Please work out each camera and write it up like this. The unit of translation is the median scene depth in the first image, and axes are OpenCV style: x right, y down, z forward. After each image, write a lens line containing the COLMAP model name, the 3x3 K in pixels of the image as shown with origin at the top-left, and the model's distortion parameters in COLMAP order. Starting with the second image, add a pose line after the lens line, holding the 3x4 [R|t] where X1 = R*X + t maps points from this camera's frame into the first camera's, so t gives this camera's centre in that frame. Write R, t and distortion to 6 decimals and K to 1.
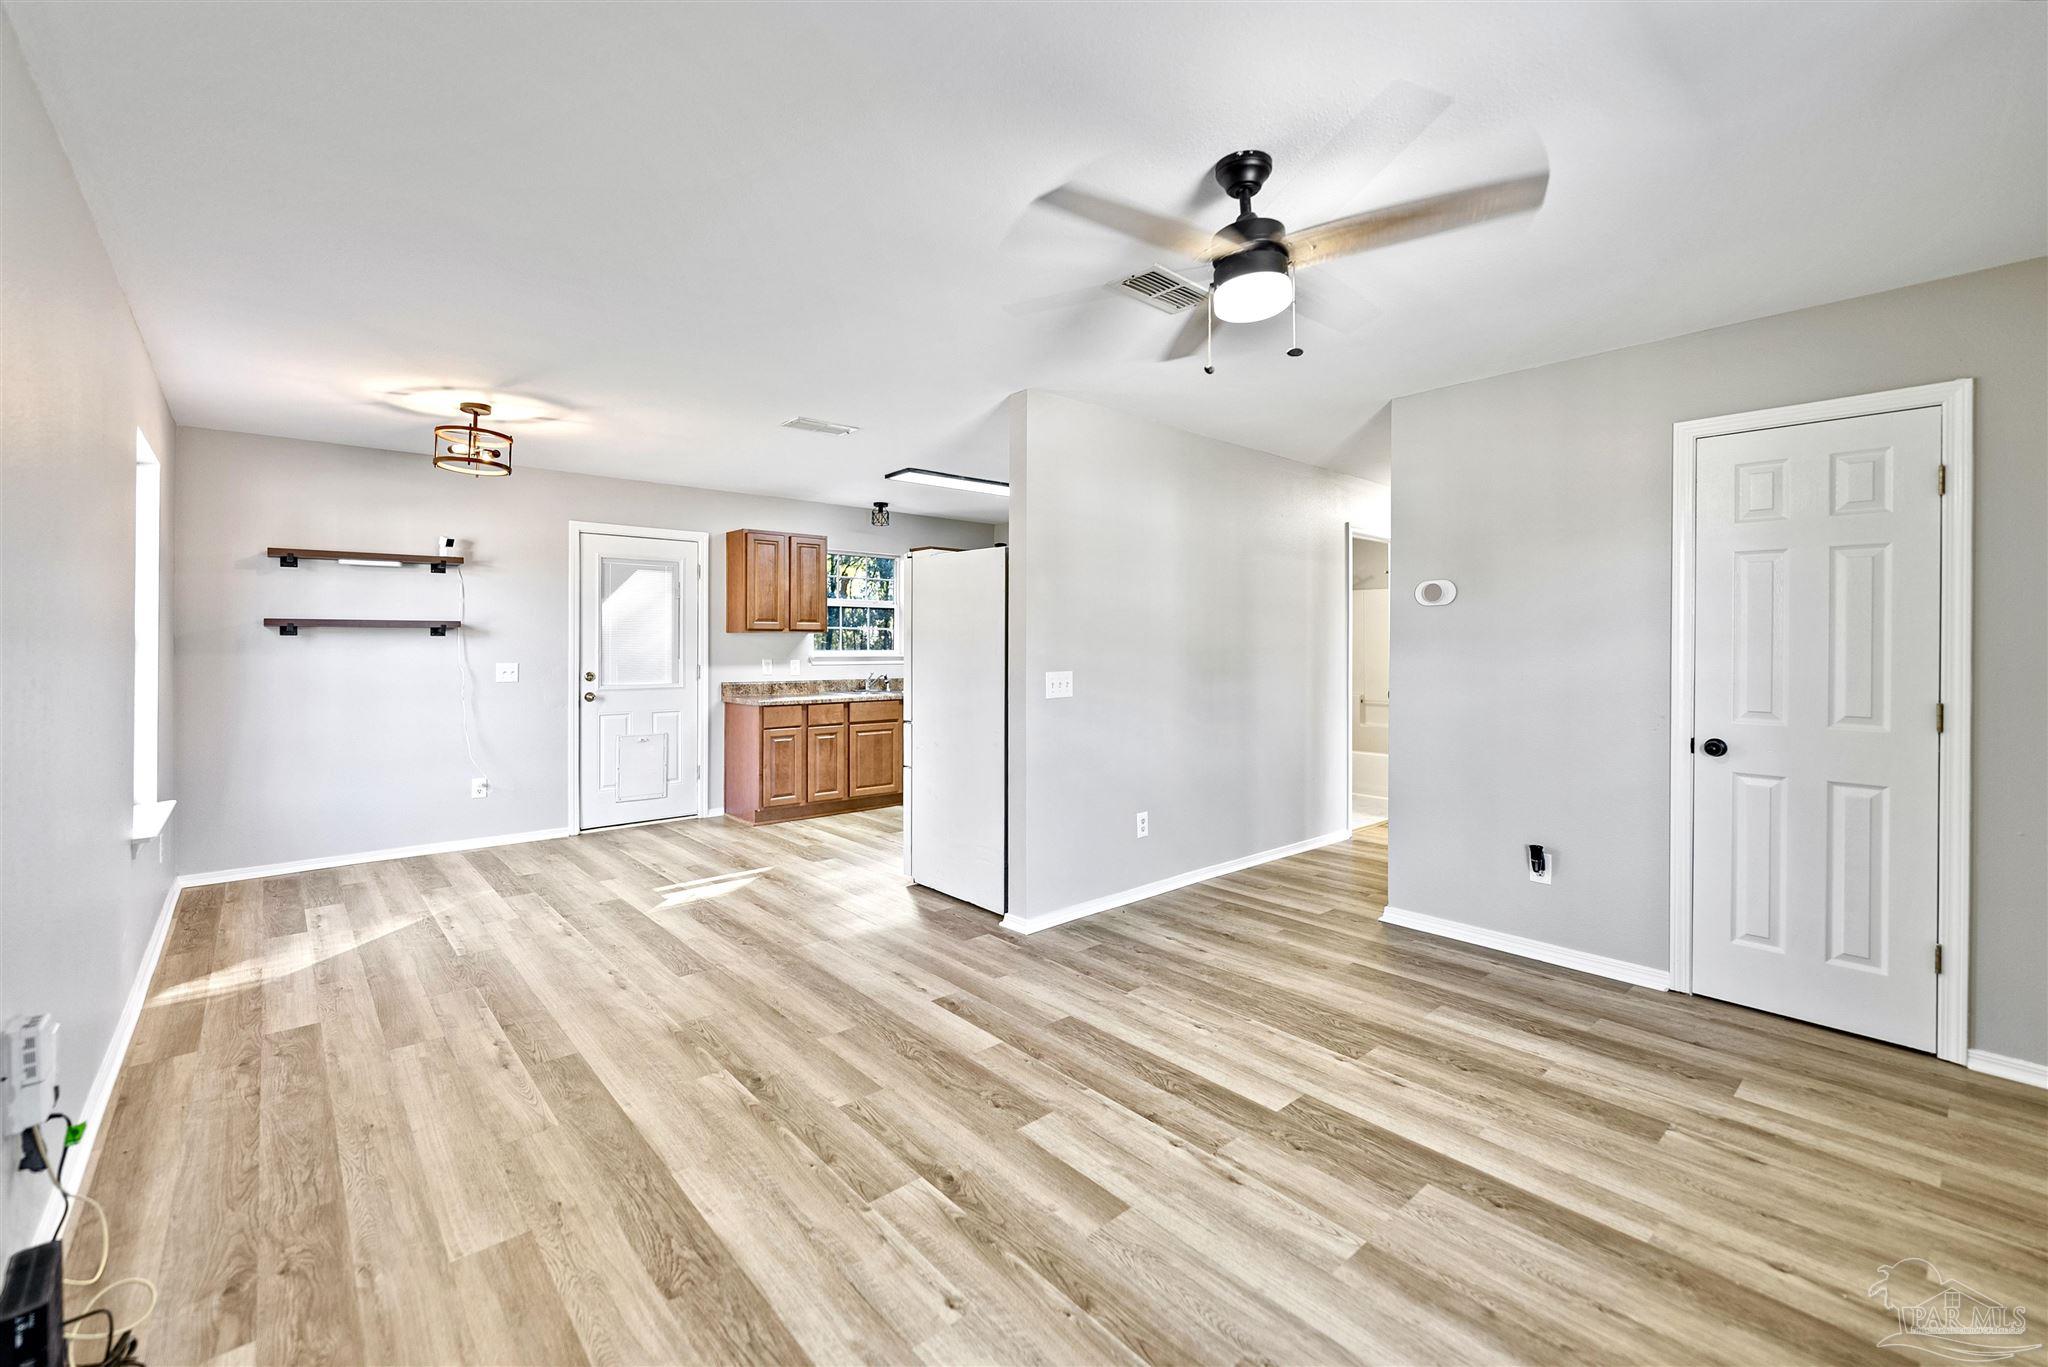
lens RADIAL K [[858.4, 0, 1008.3], [0, 858.4, 643.8], [0, 0, 1]] dist [0.000219, -0.000362]
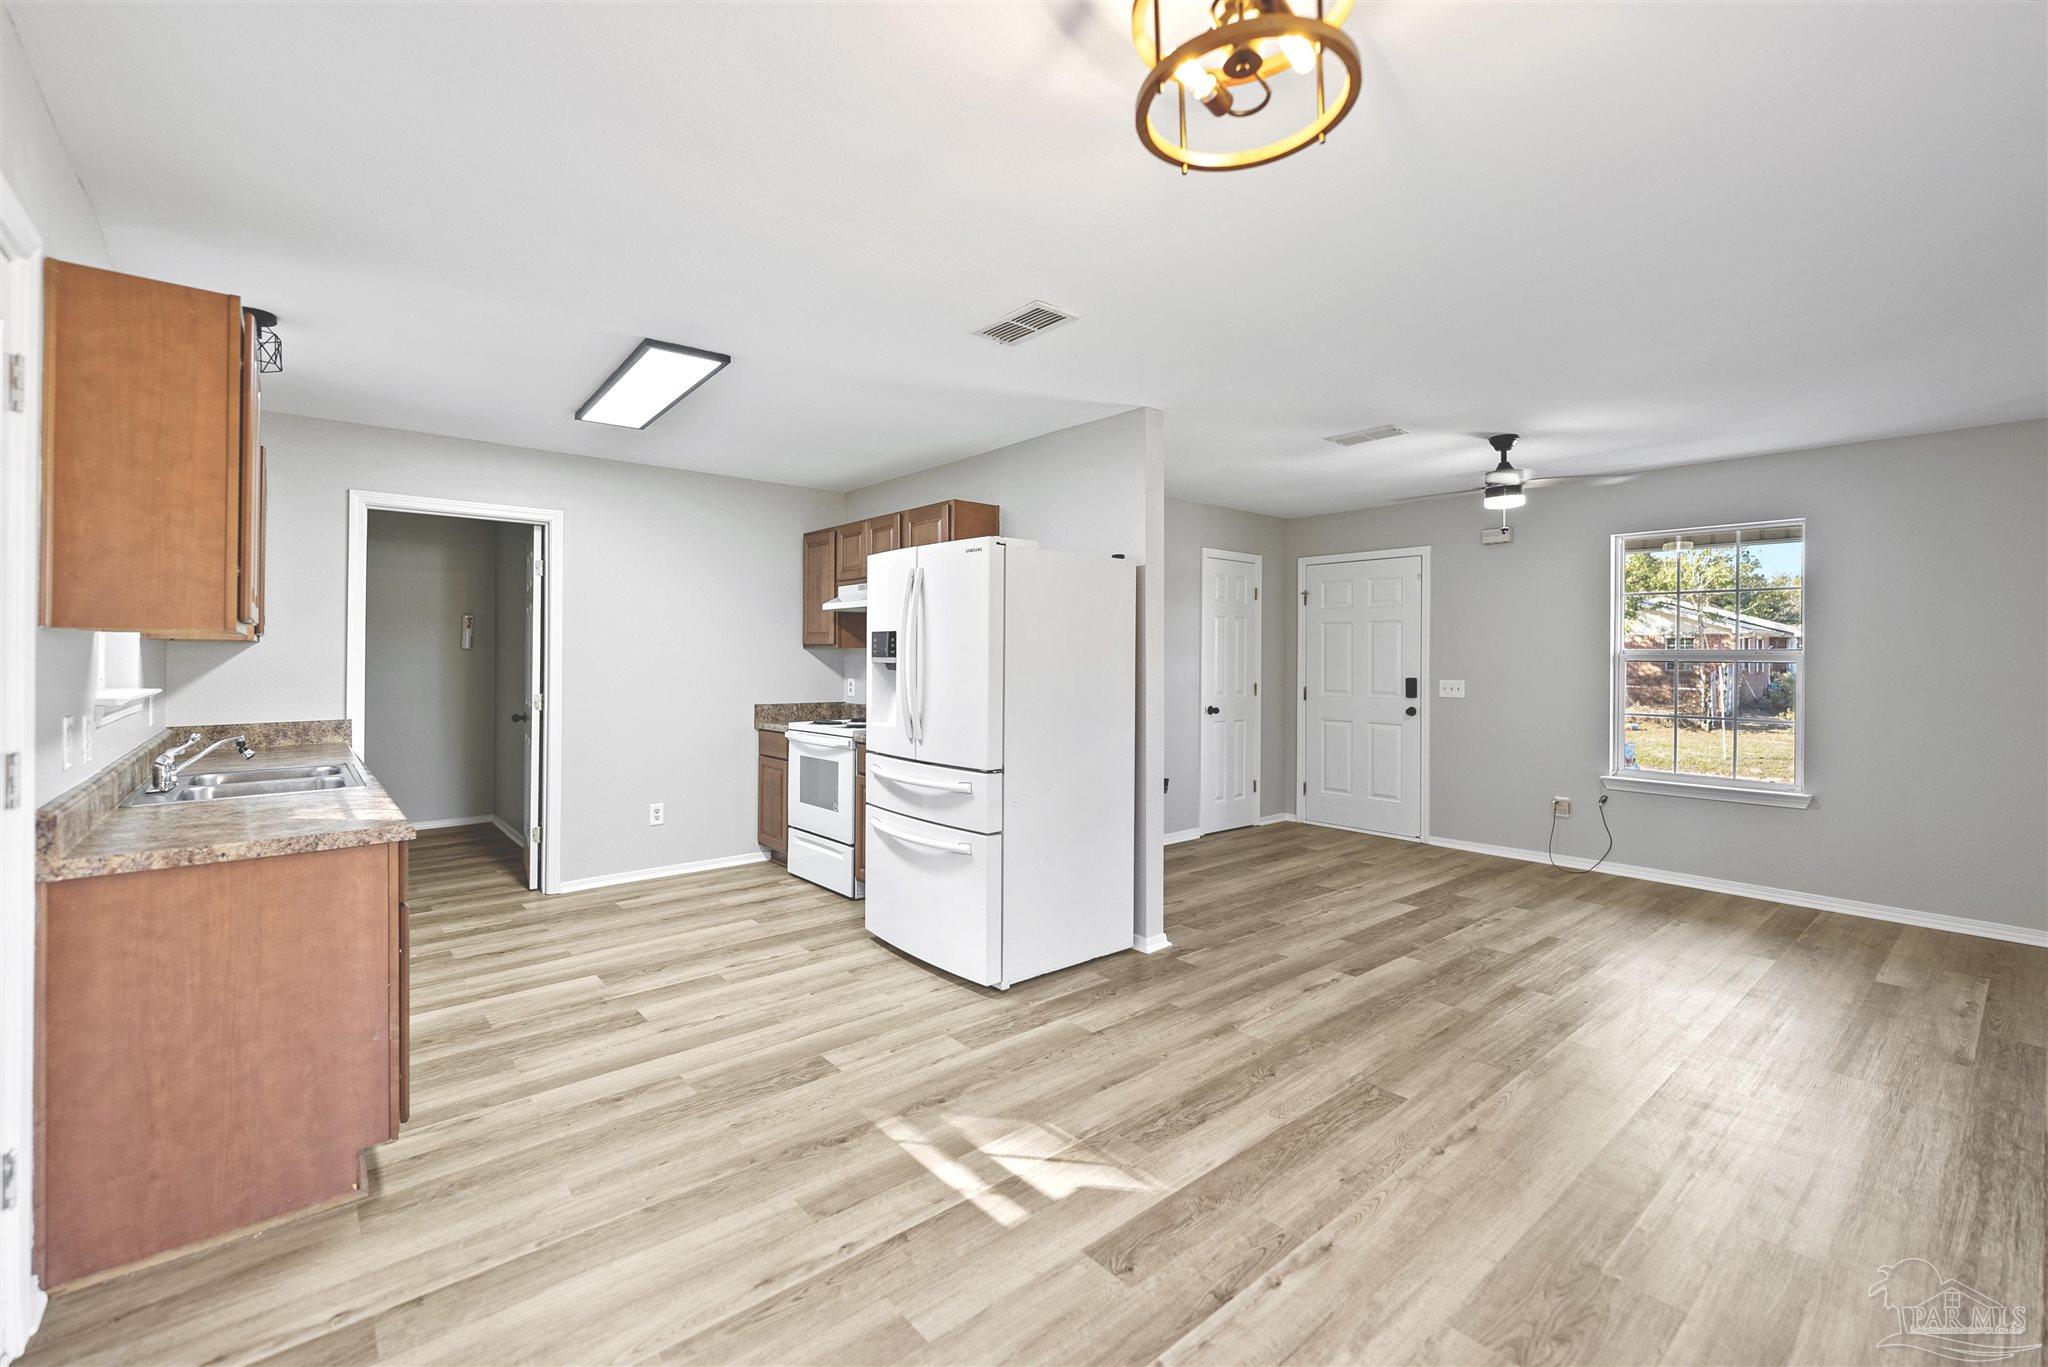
lens RADIAL K [[870.1, 0, 1010.1], [0, 870.1, 655.8], [0, 0, 1]] dist [-0.000879, -0.000026]
pose [[0.013646, -0.001606, 0.999906, -1.194931], [-0.004023, 0.999991, 0.001661, -0.010358], [-0.999899, -0.004045, 0.013639, 1.378749]]
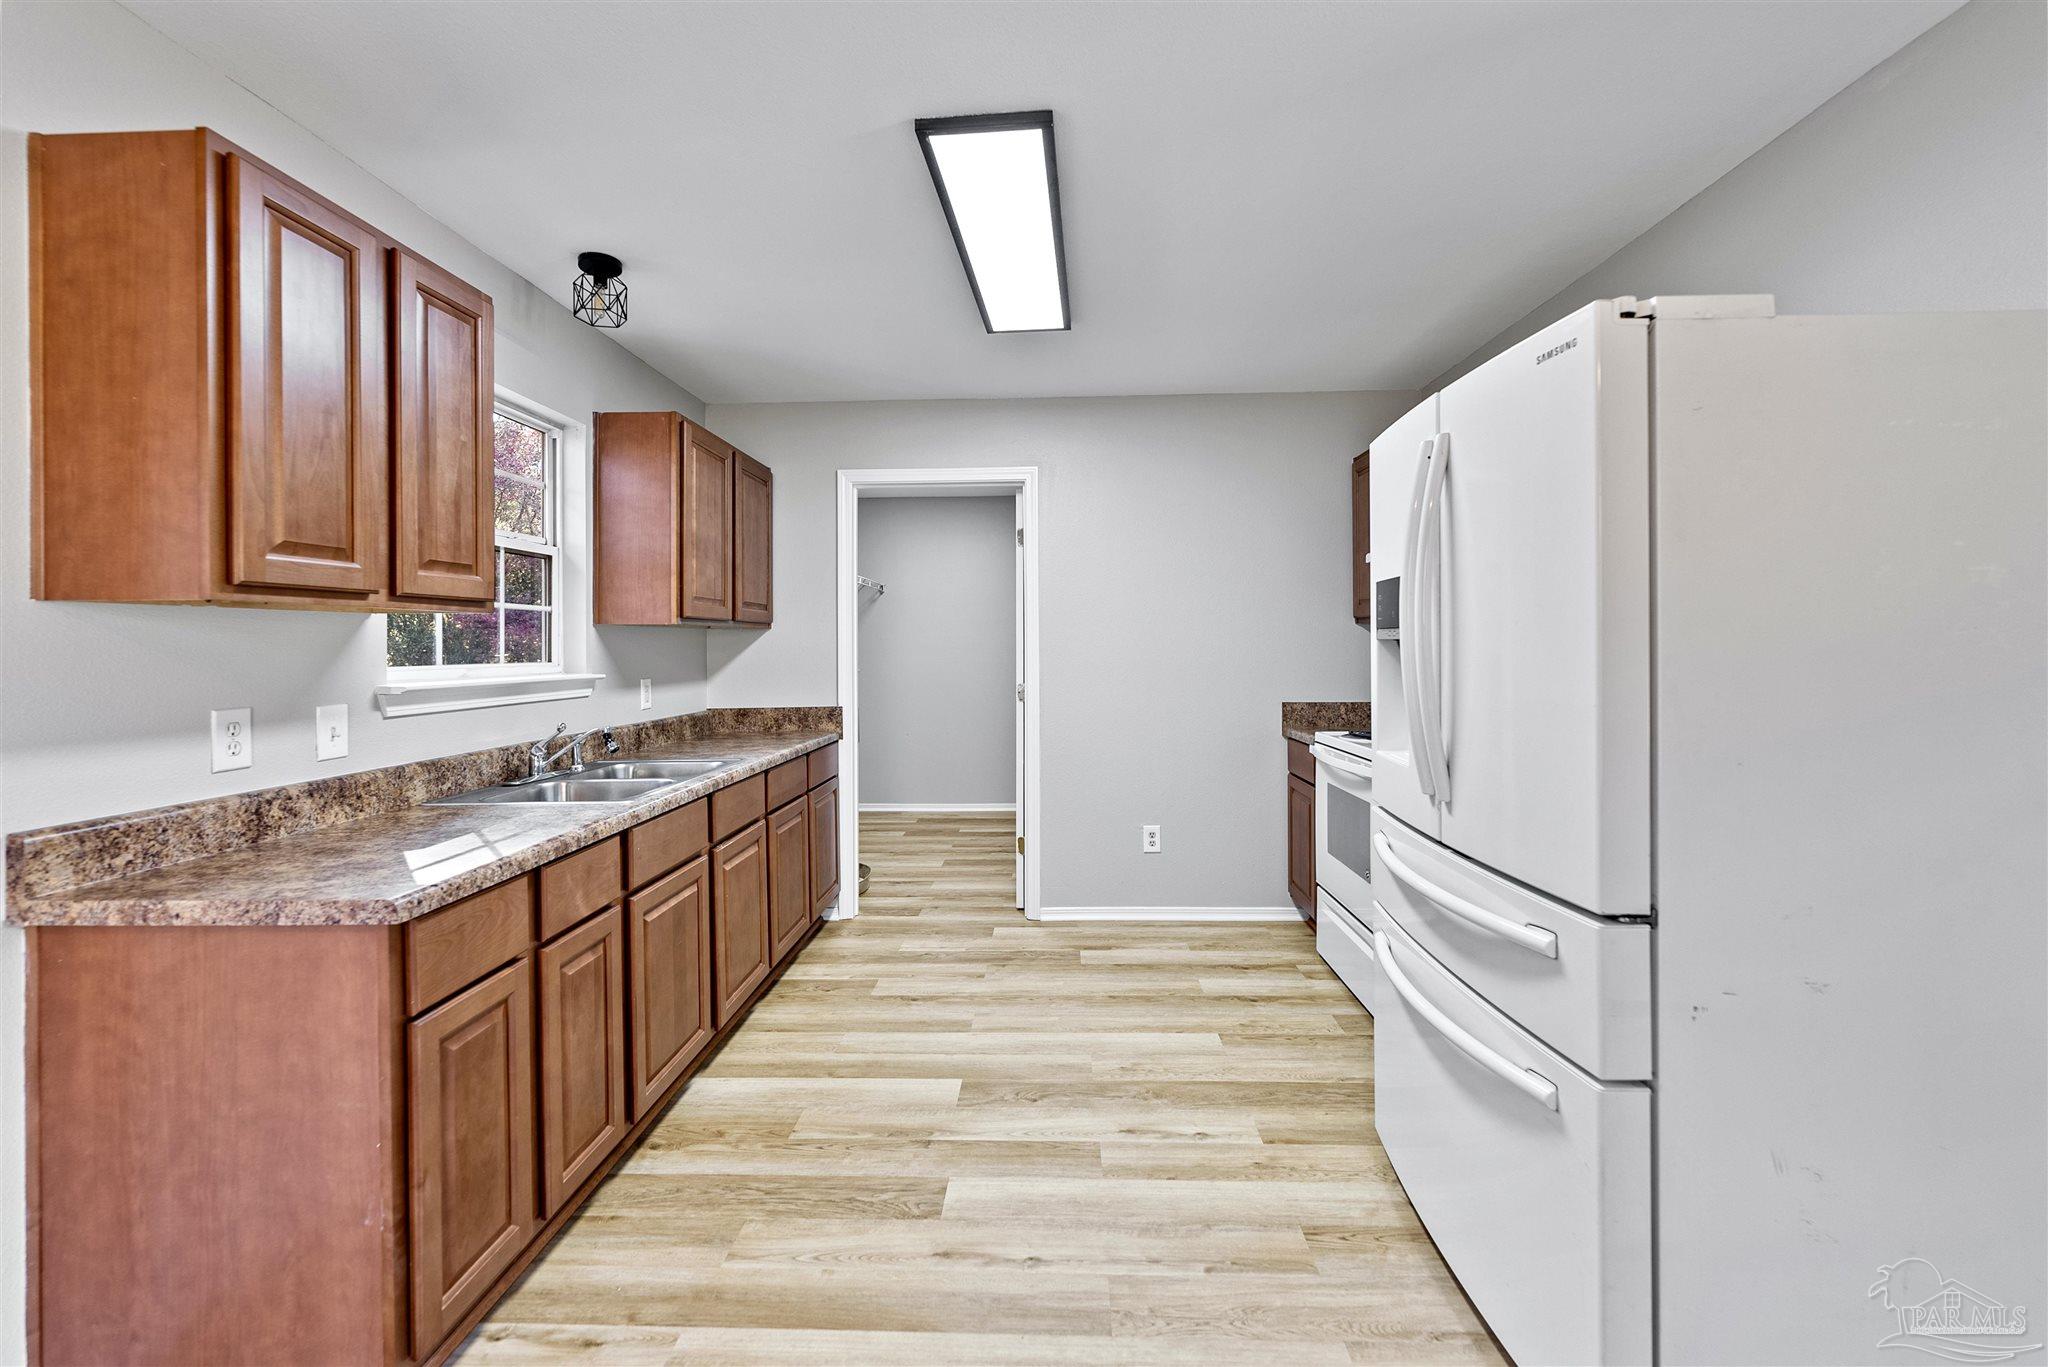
lens RADIAL K [[847.5, 0, 1024.7], [0, 847.5, 642.8], [0, 0, 1]] dist [-0.001182, -0.000483]
pose [[0.683753, -0.007258, 0.729678, -0.625269], [0.010724, 0.999942, -0.000103, 0.001461], [-0.729635, 0.007896, 0.683791, 1.345784]]
